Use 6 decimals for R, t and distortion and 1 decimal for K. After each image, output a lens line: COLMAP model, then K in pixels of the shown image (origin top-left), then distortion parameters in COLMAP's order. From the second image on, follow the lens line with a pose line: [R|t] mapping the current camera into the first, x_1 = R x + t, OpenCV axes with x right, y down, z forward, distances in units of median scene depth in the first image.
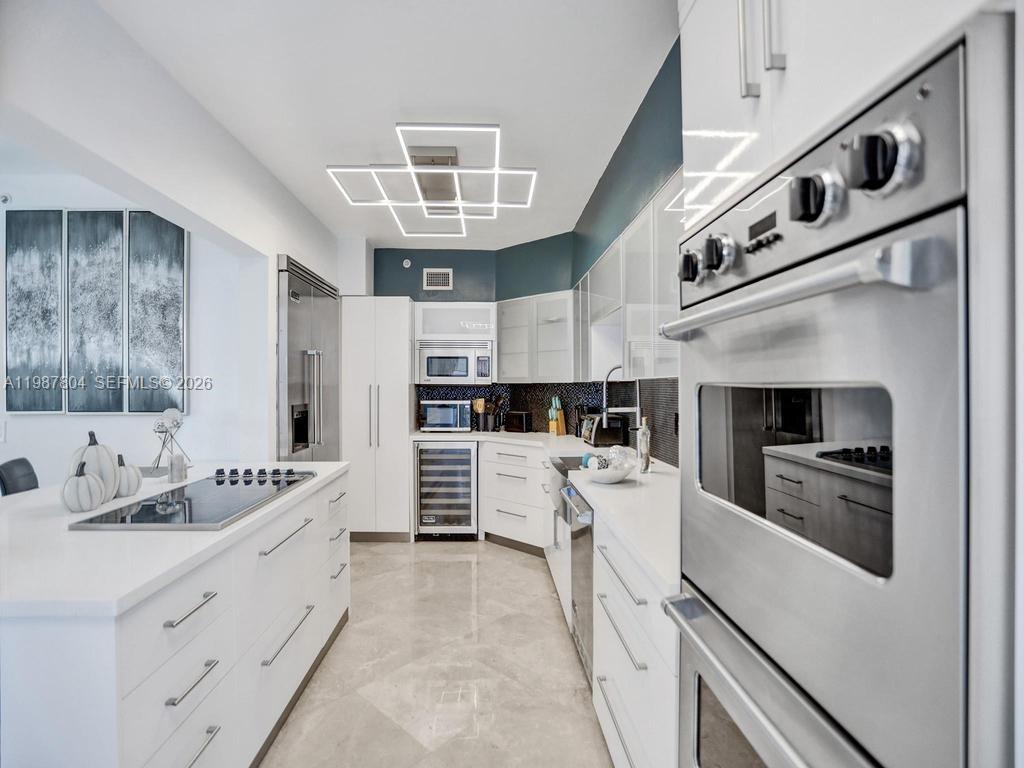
lens RADIAL K [[513.0, 0, 512.9], [0, 513.0, 394.1], [0, 0, 1]] dist [-0.052852, 0.001730]
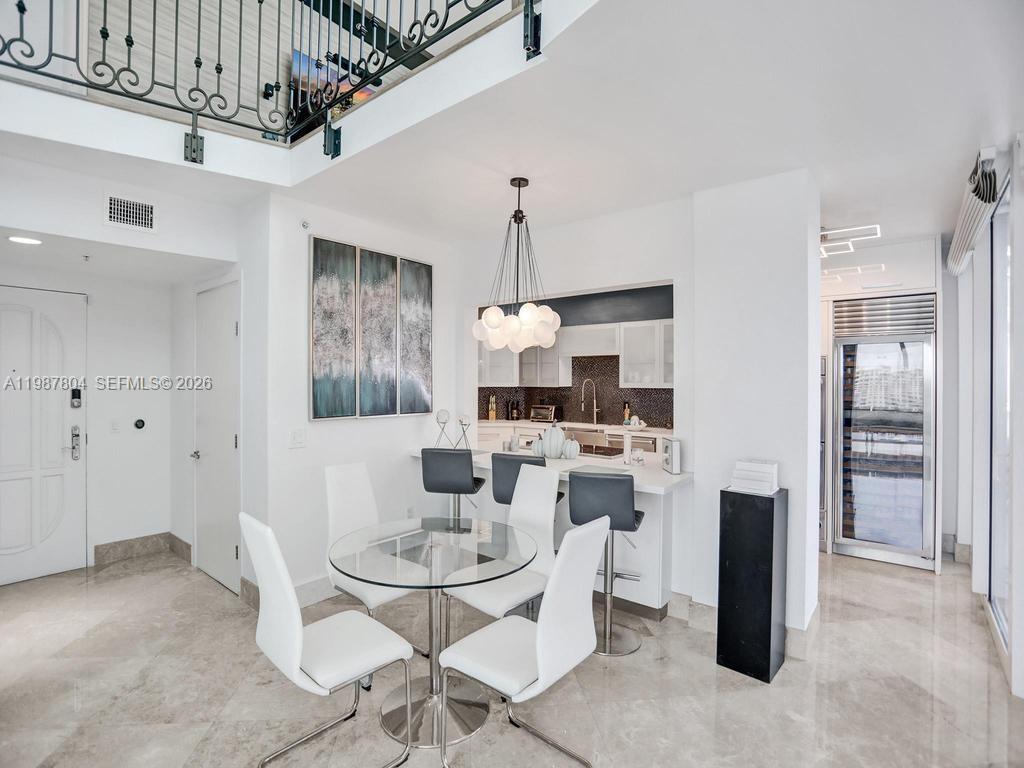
lens RADIAL K [[513.0, 0, 511.8], [0, 513.0, 381.2], [0, 0, 1]] dist [-0.052852, 0.001730]
pose [[0.693882, 0.004900, 0.720072, -1.542479], [-0.001318, 0.999984, -0.005534, -0.042156], [-0.720088, 0.002891, 0.693877, -0.134400]]
